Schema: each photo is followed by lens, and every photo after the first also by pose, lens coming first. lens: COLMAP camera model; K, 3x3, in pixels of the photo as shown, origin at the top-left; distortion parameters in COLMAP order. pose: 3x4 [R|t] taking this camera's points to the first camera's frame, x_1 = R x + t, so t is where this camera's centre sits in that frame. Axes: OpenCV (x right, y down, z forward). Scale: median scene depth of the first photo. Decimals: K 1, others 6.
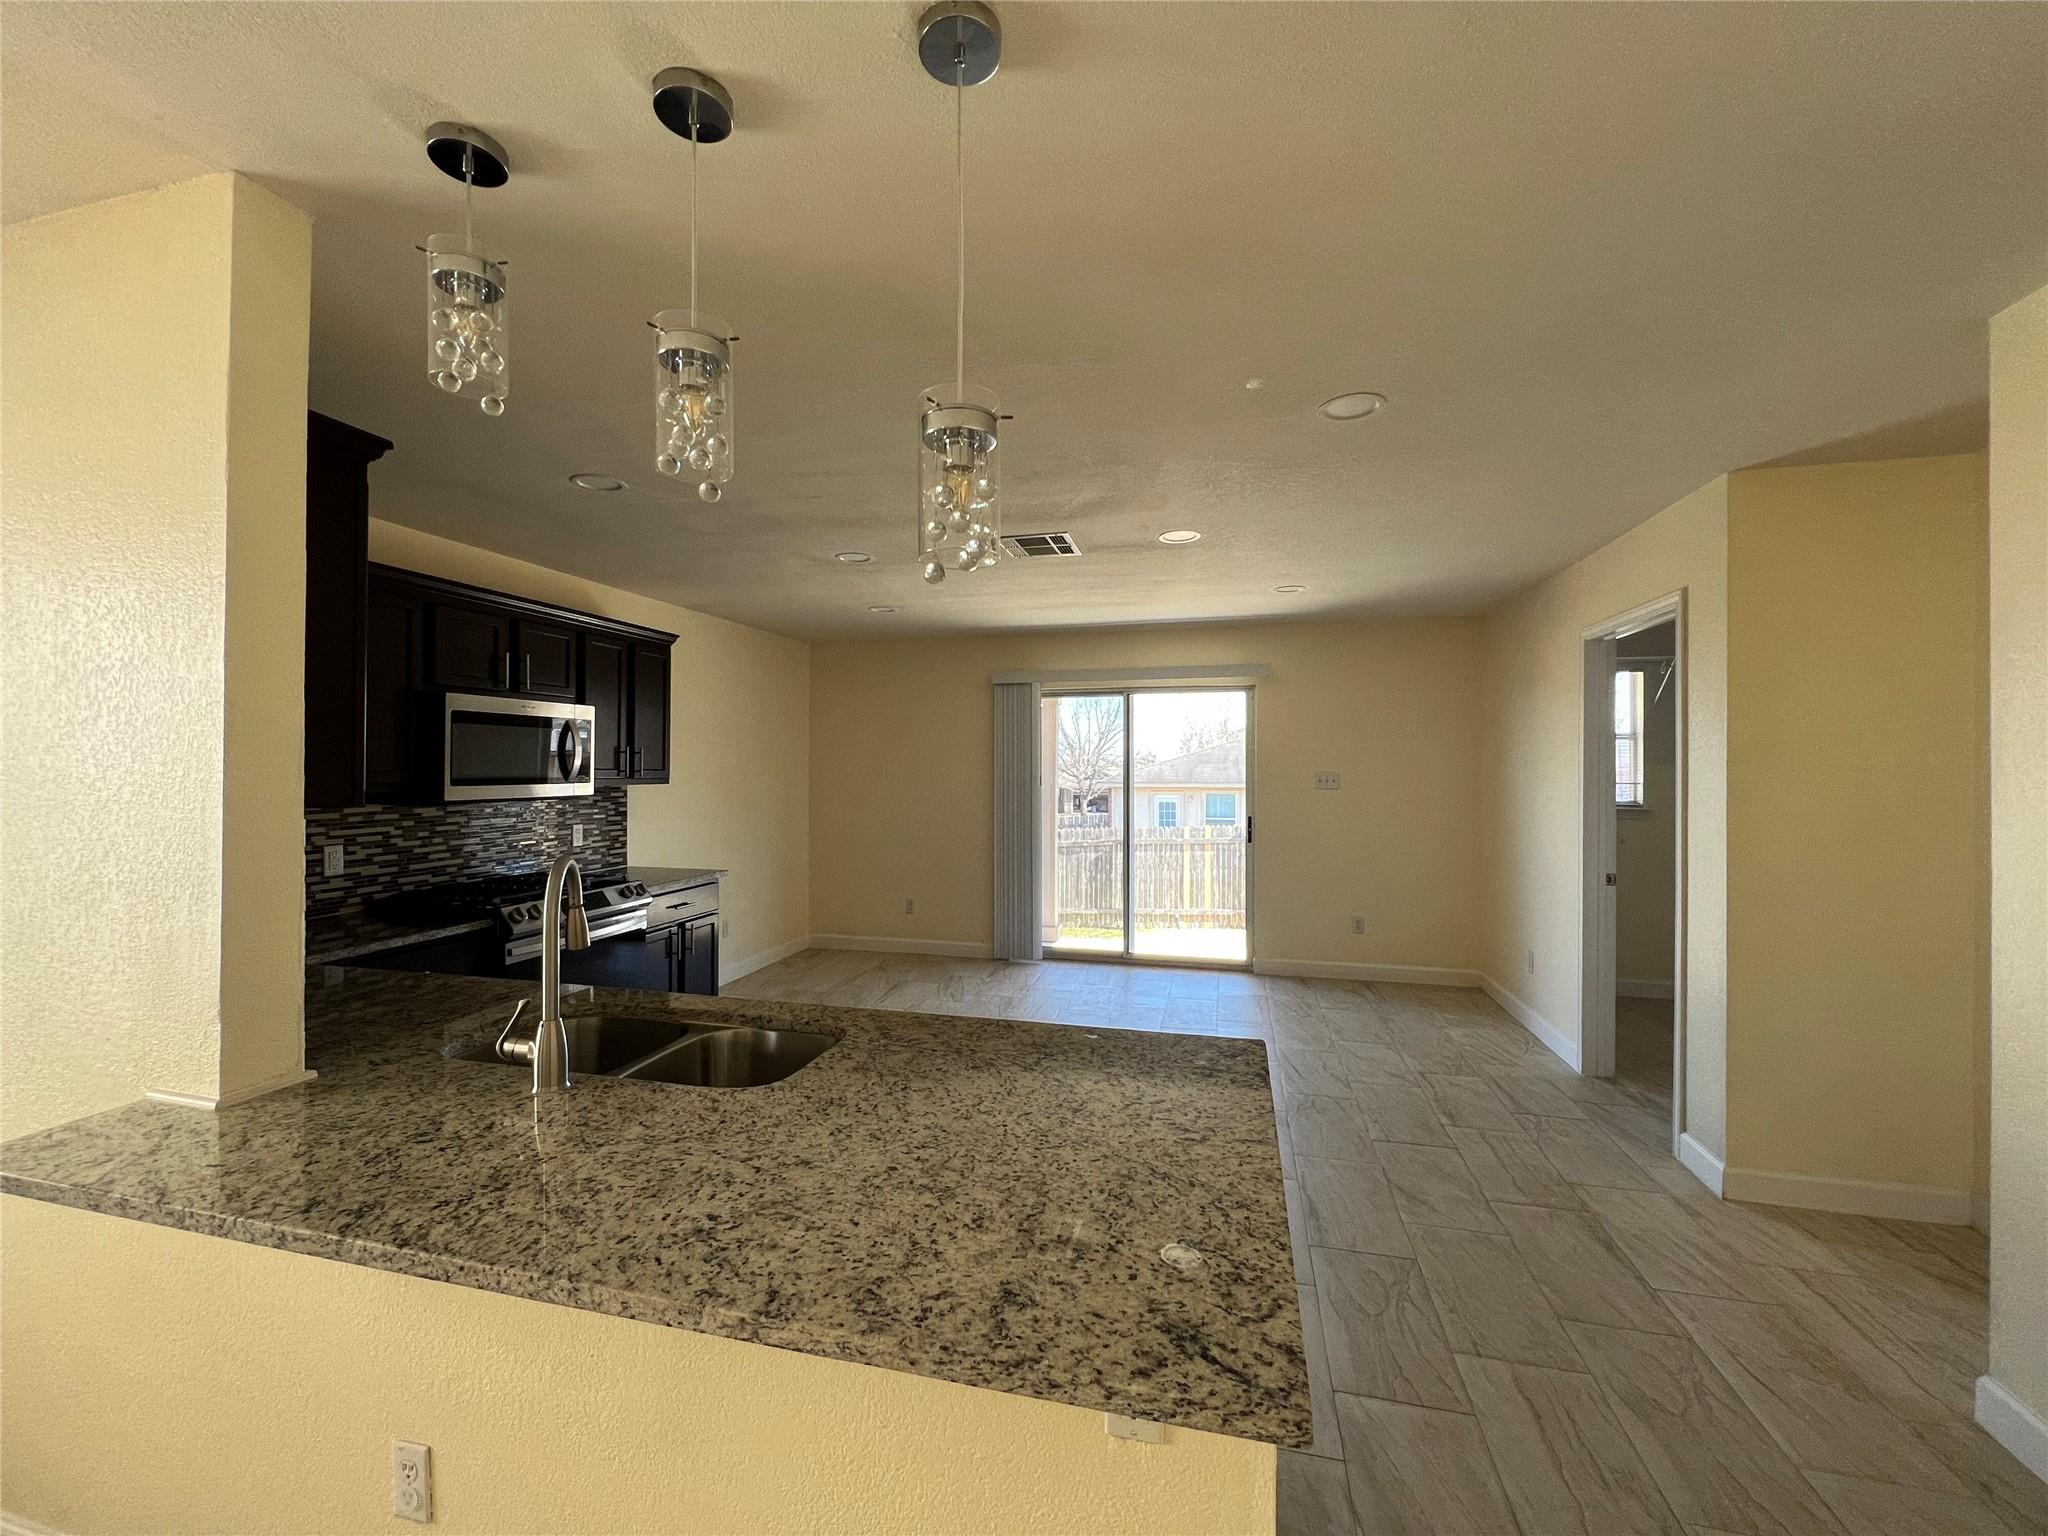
lens RADIAL K [[827.5, 0, 1019.4], [0, 827.5, 760.4], [0, 0, 1]] dist [-0.002507, 0.000585]
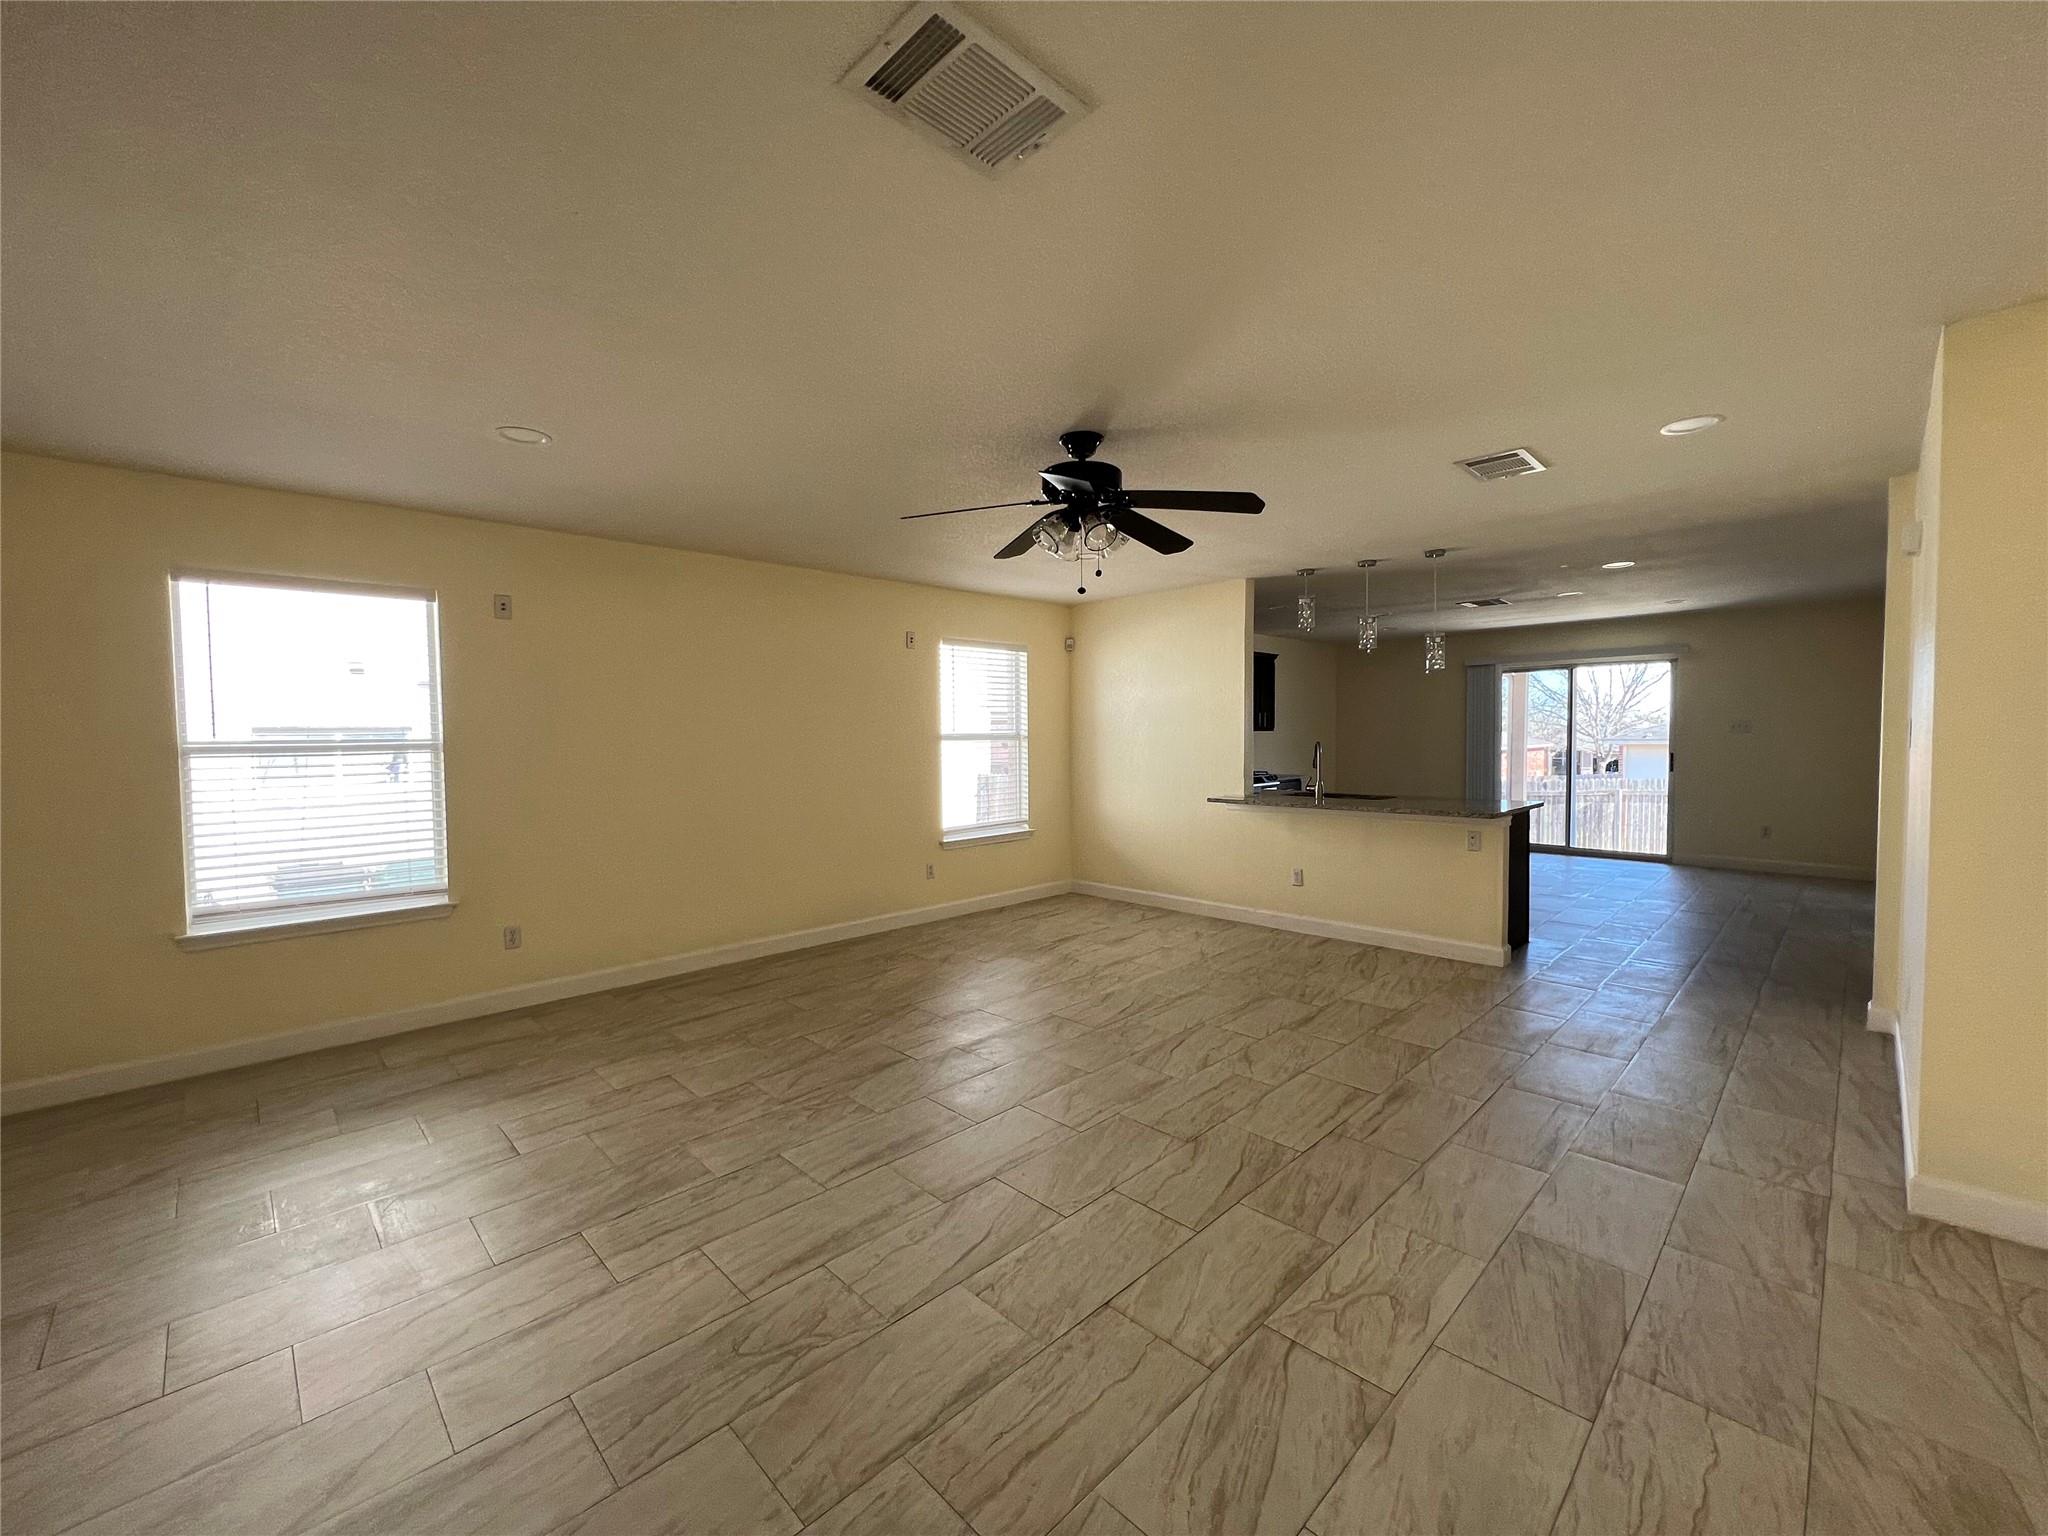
lens RADIAL K [[827.5, 0, 1018.2], [0, 827.5, 770.6], [0, 0, 1]] dist [-0.002507, 0.000585]
pose [[0.852045, 0.013959, -0.523283, 0.099729], [0.015435, 0.998540, 0.051769, 0.012838], [0.523242, -0.052186, 0.850585, -1.126524]]
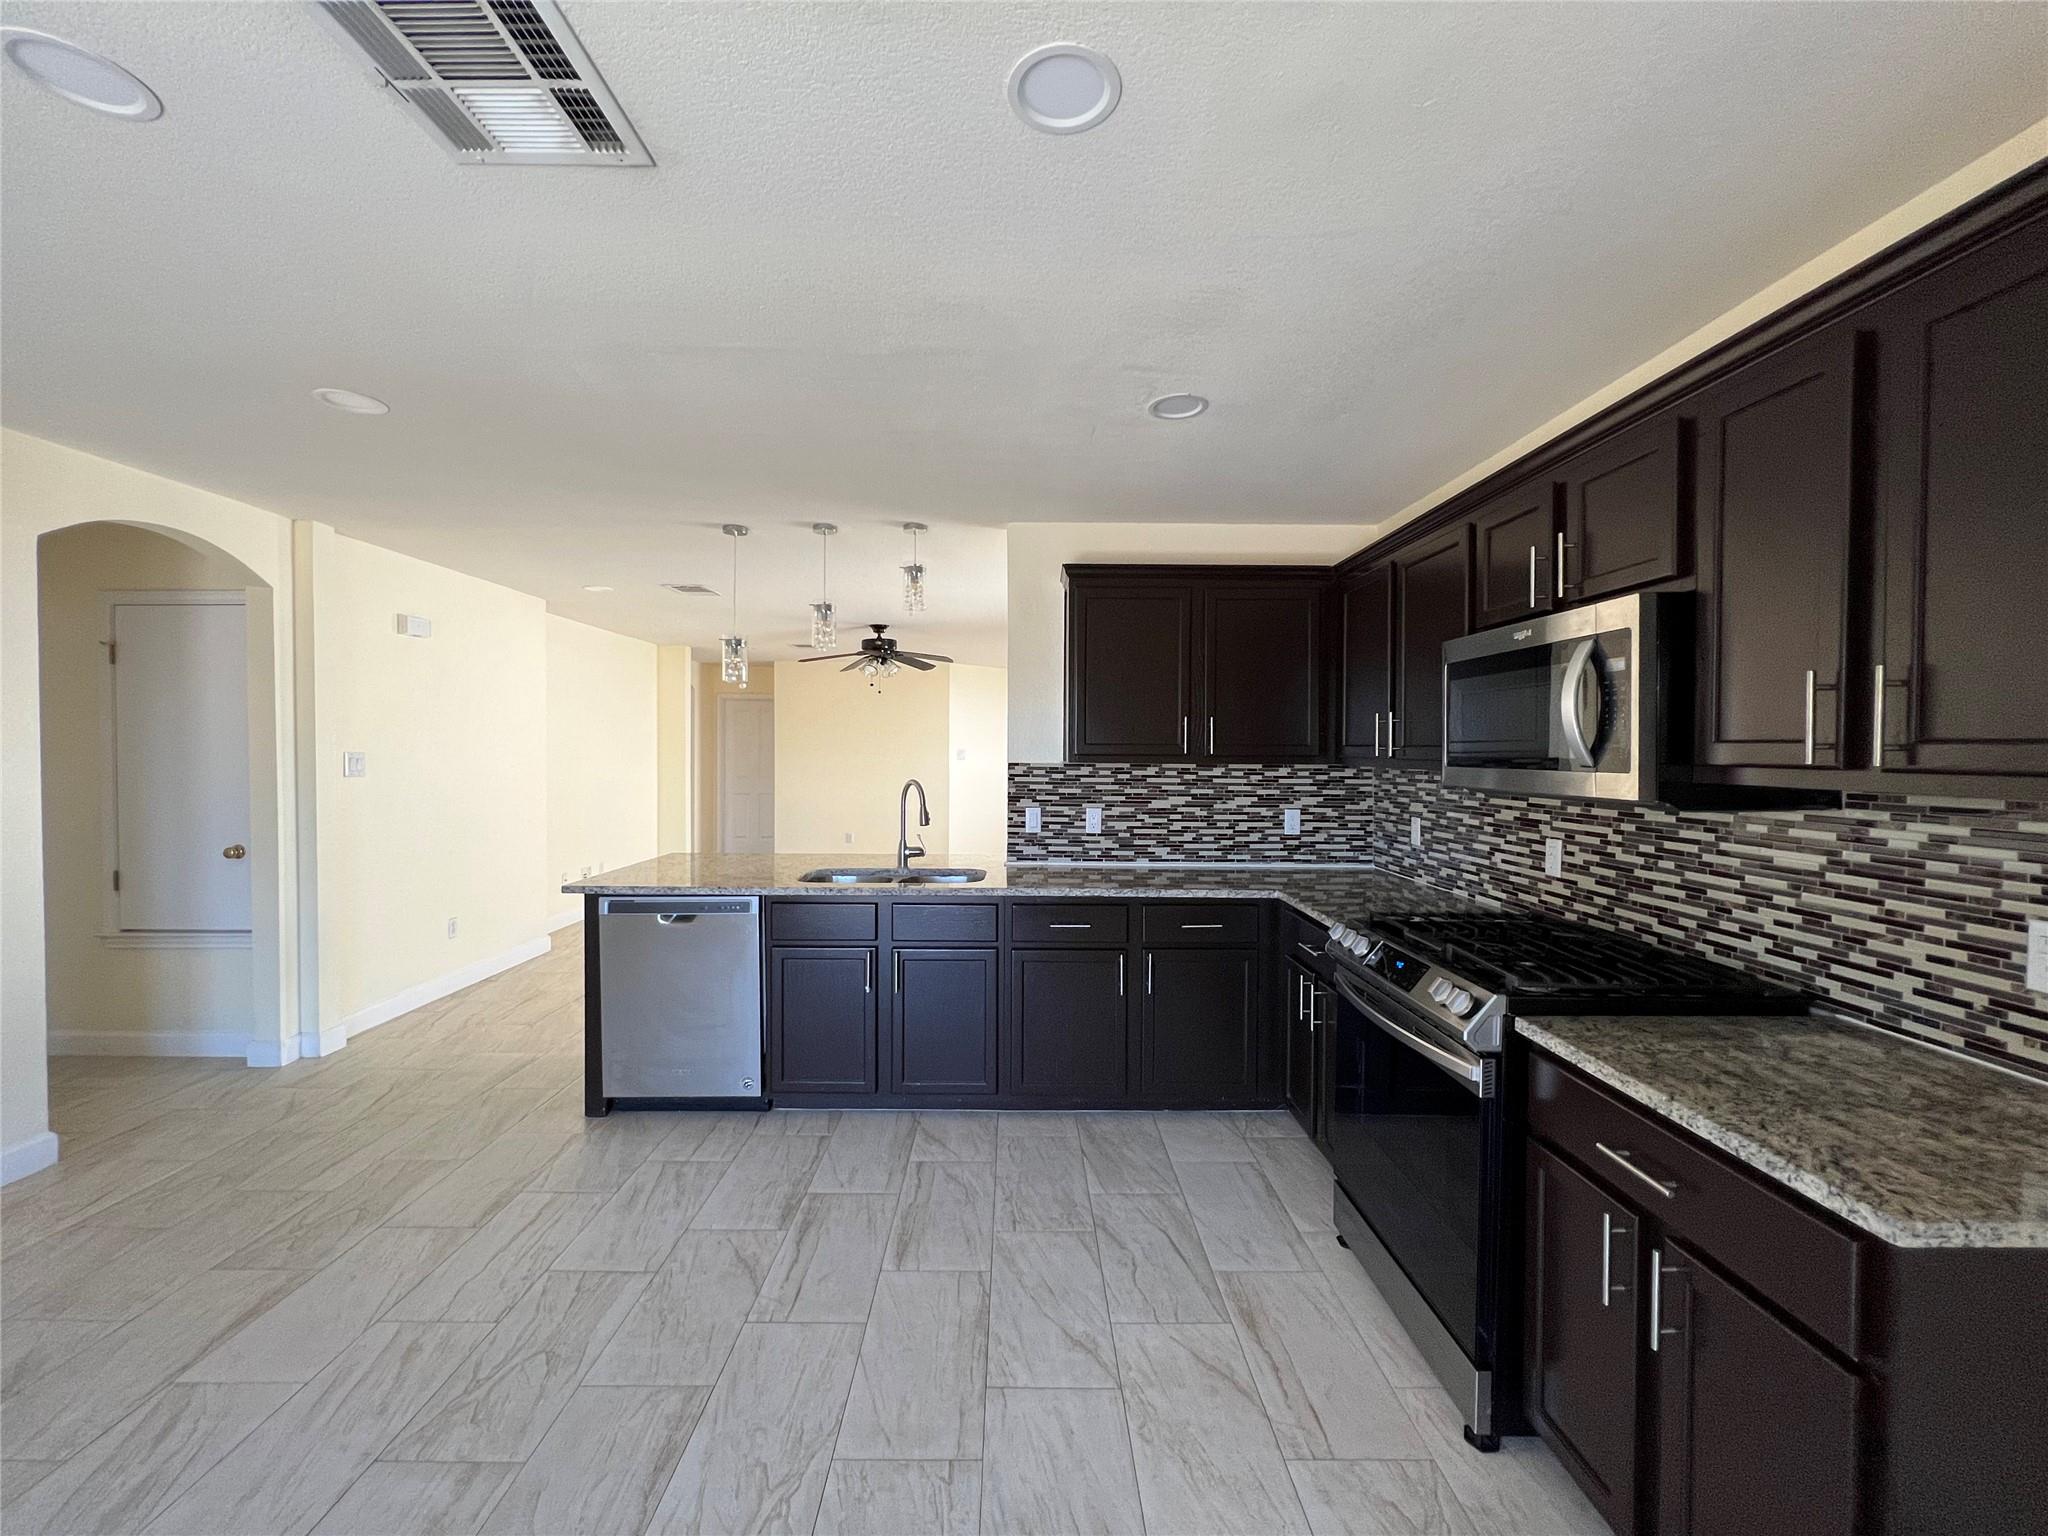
lens RADIAL K [[827.5, 0, 1017.9], [0, 827.5, 766.2], [0, 0, 1]] dist [-0.002507, 0.000585]
pose [[-0.966764, 0.004653, -0.255627, -0.108825], [0.001295, 0.999911, 0.013305, 0.018551], [0.255667, 0.012532, -0.966684, 1.439811]]
